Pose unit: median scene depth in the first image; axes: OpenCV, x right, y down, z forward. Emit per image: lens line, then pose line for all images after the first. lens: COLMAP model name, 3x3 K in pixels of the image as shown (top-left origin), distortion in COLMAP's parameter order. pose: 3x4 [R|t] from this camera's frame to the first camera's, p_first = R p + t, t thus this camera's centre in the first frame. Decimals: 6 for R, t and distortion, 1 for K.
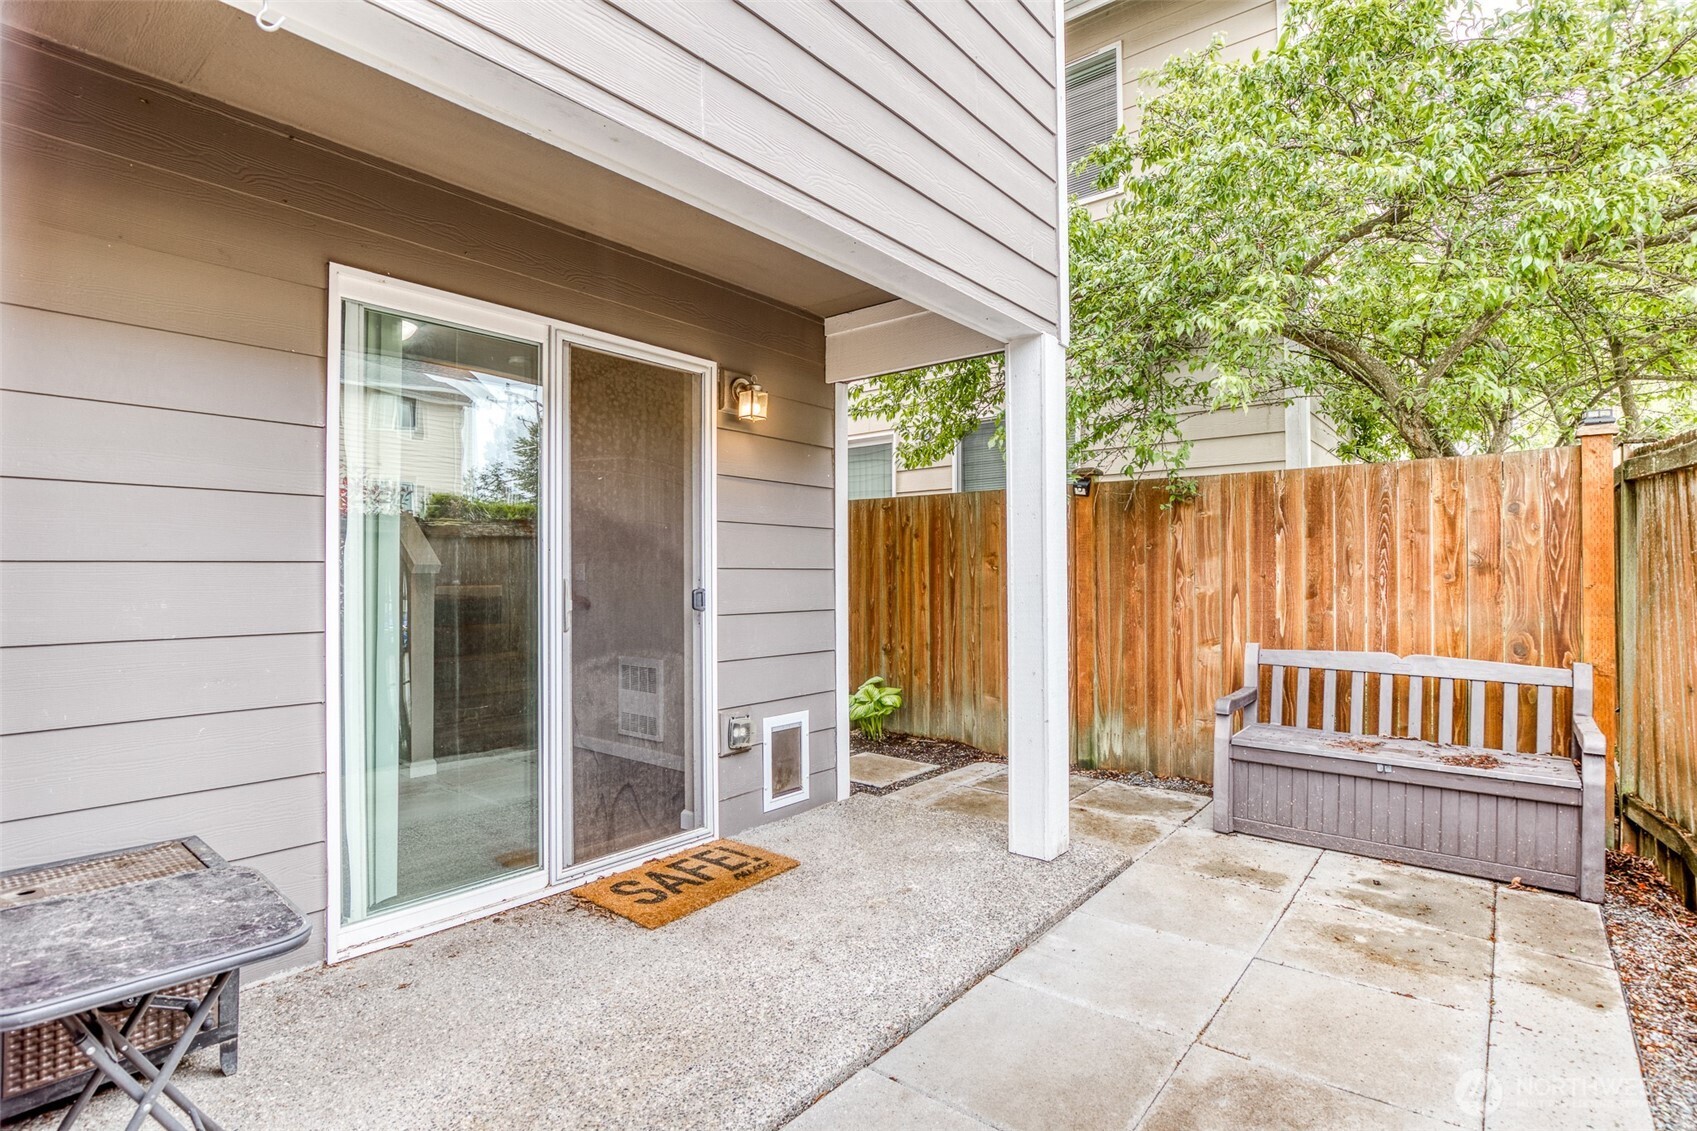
lens RADIAL K [[824.8, 0, 858.2], [0, 824.8, 568.5], [0, 0, 1]] dist [-0.017944, -0.000348]
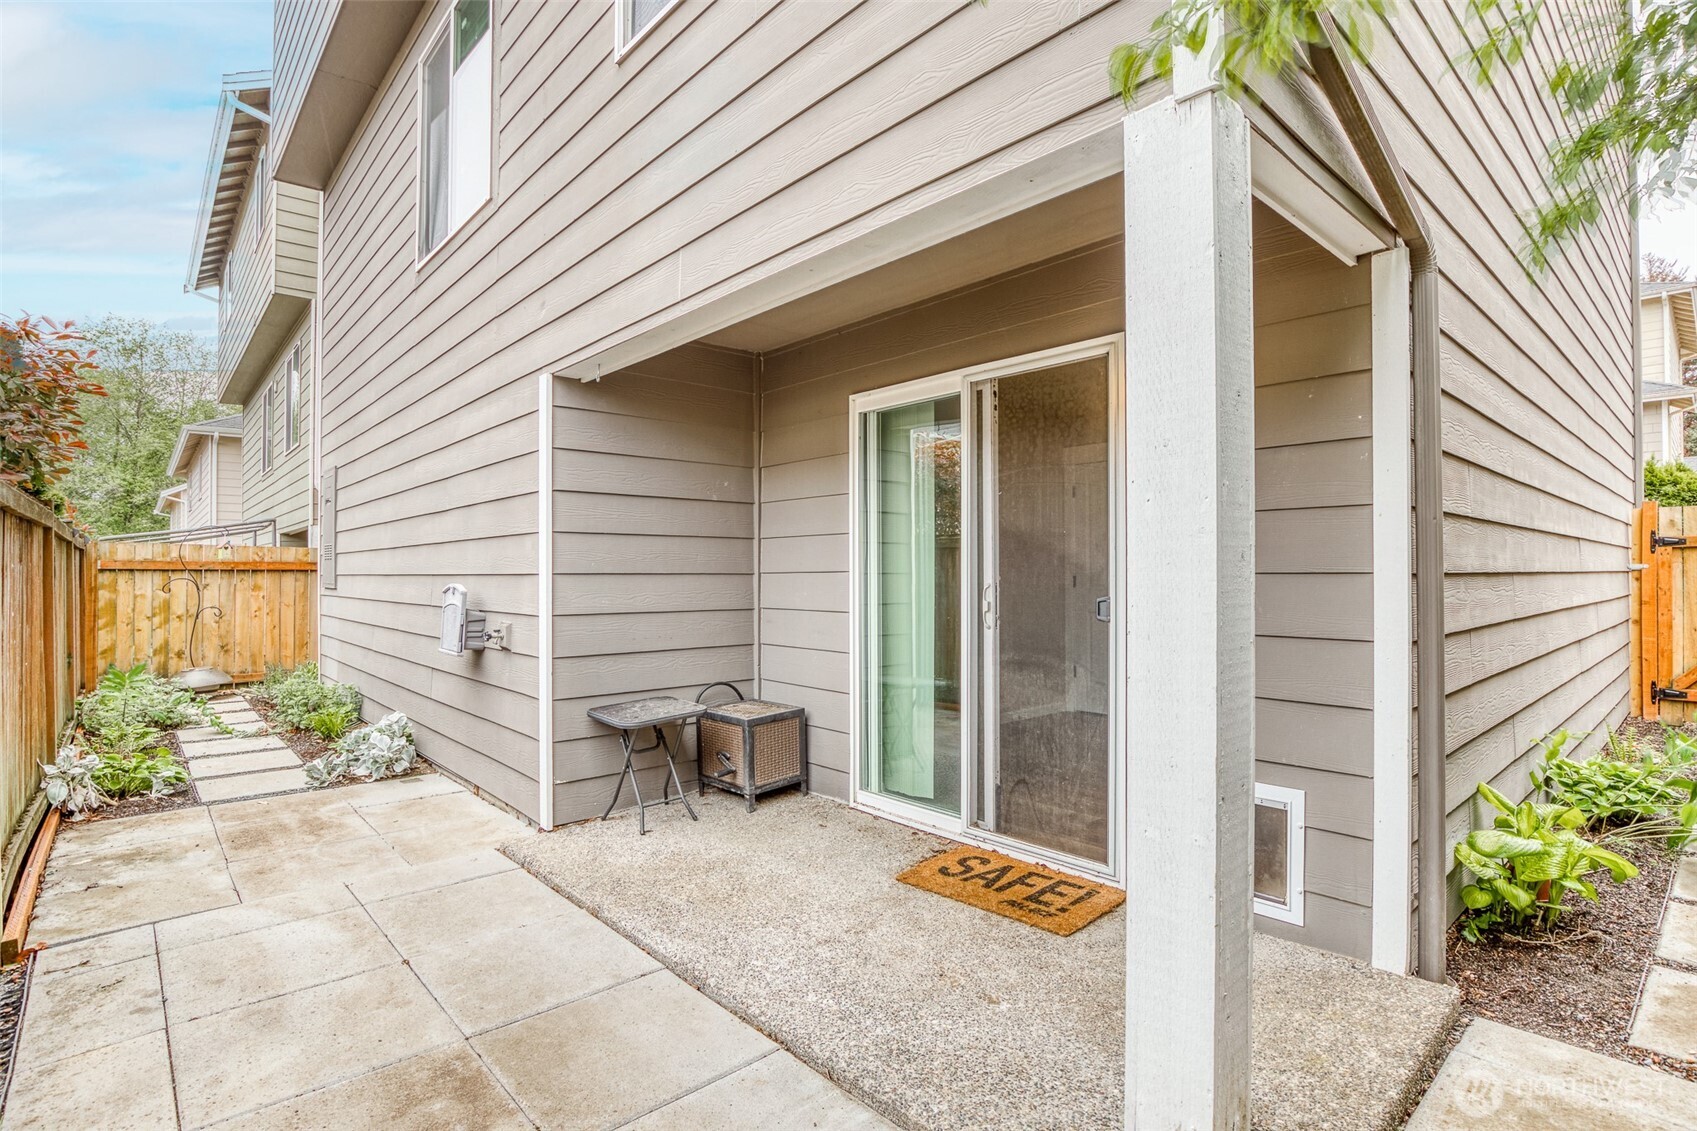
lens RADIAL K [[824.8, 0, 866.6], [0, 824.8, 566.2], [0, 0, 1]] dist [-0.017944, -0.000348]
pose [[-0.134087, -0.000082, -0.990970, 0.819405], [0.013332, 0.999909, -0.001886, -0.011562], [0.990880, -0.013464, -0.134073, 0.981184]]
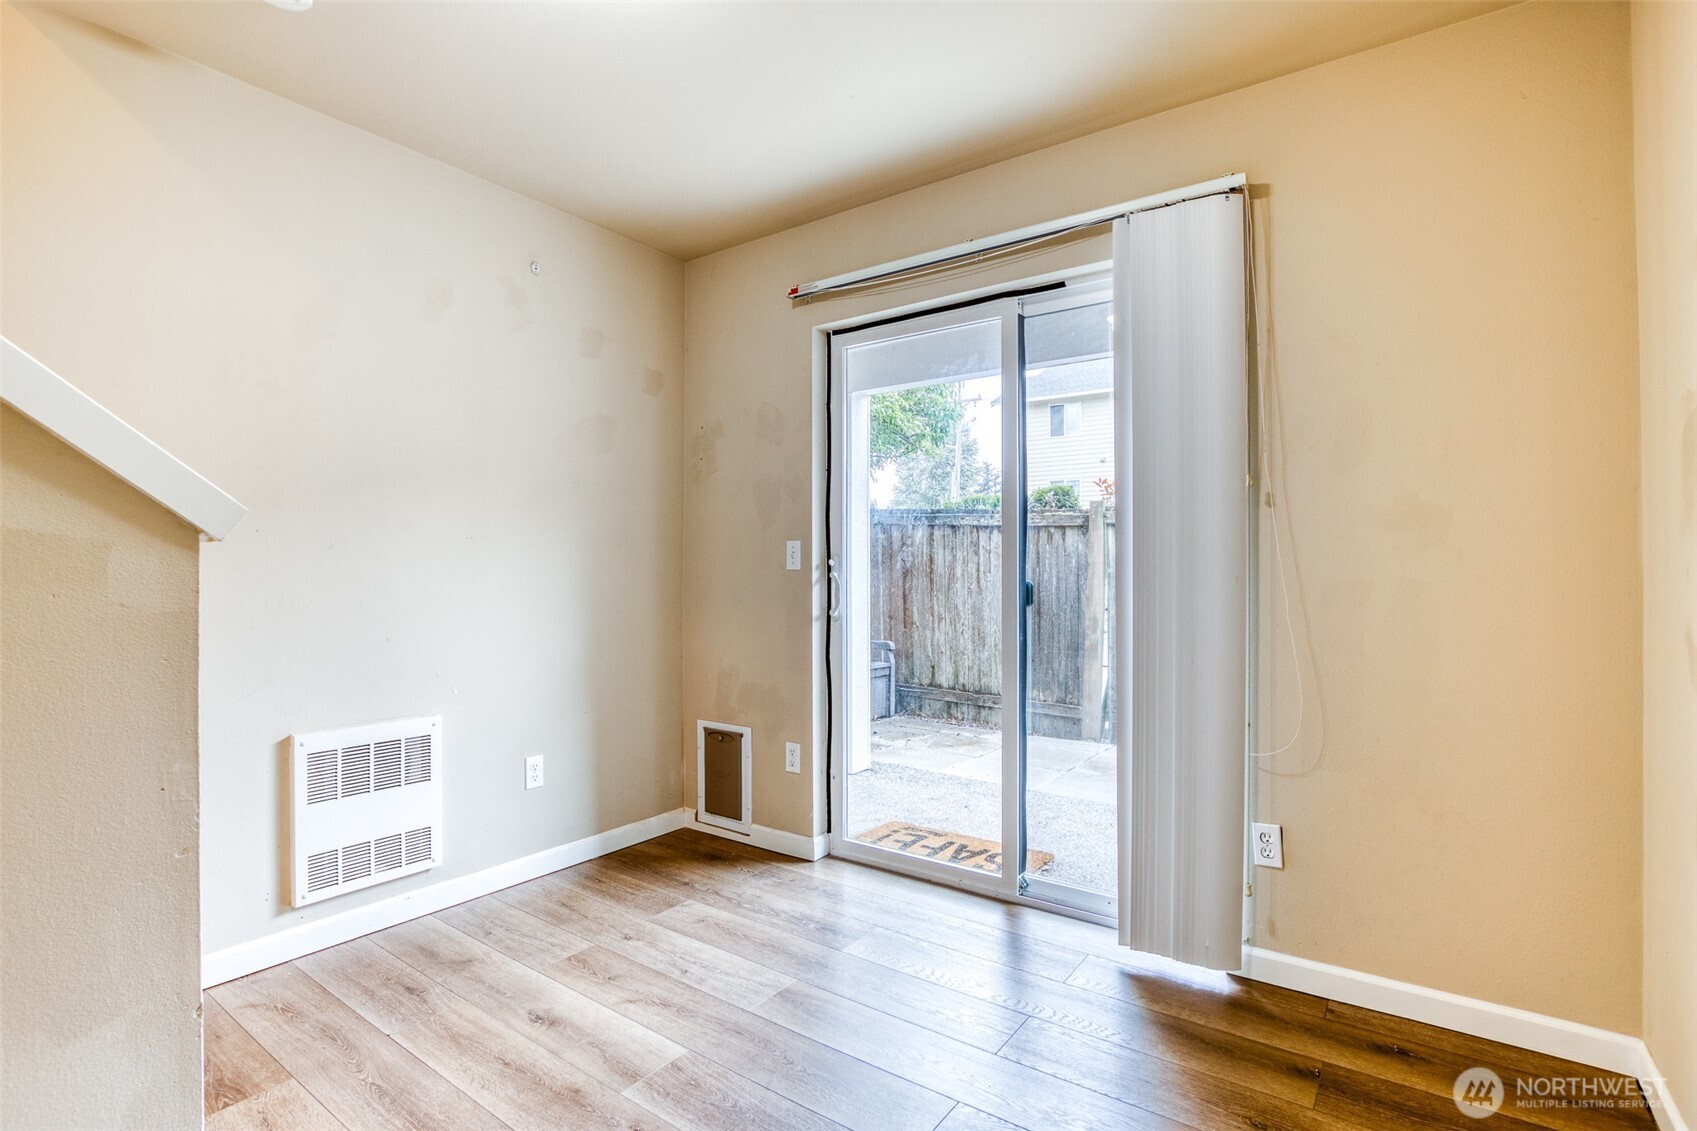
lens RADIAL K [[811.1, 0, 845.6], [0, 811.1, 573.1], [0, 0, 1]] dist [-0.031628, 0.005138]
pose [[-0.050195, -0.005119, 0.998726, -1.258063], [-0.015807, 0.999866, 0.004330, 0.012672], [-0.998614, -0.015570, -0.050269, 1.204346]]
